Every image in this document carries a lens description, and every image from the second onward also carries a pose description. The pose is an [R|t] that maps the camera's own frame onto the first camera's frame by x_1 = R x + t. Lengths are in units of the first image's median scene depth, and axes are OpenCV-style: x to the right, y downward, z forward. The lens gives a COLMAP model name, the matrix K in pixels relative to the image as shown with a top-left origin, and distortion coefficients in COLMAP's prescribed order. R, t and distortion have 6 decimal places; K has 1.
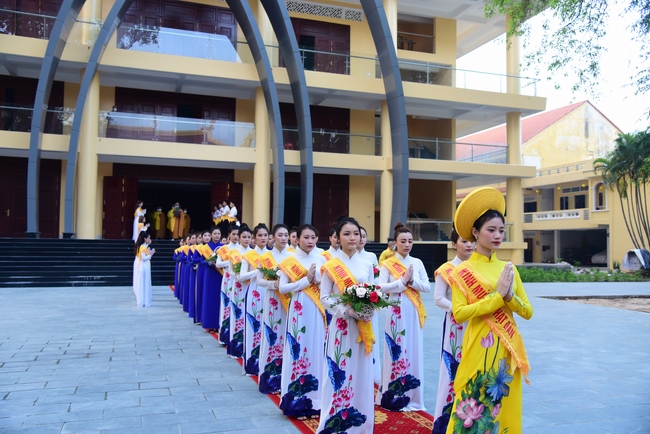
lens RADIAL K [[579.5, 0, 305.3], [0, 579.5, 222.7], [0, 0, 1]] dist [-0.000453, 0.013478]
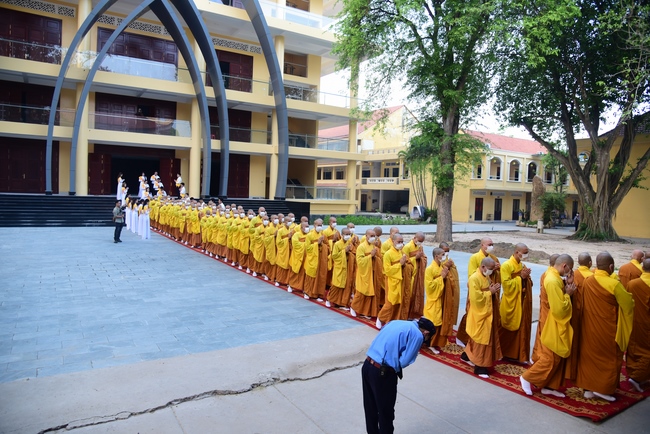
lens RADIAL K [[470.5, 0, 323.2], [0, 470.5, 214.9], [0, 0, 1]] dist [-0.096736, 0.049315]
pose [[0.966165, 0.010428, 0.257713, -0.058794], [-0.033383, 0.995834, 0.084857, -0.036900], [-0.255755, -0.090589, 0.962488, -0.278165]]
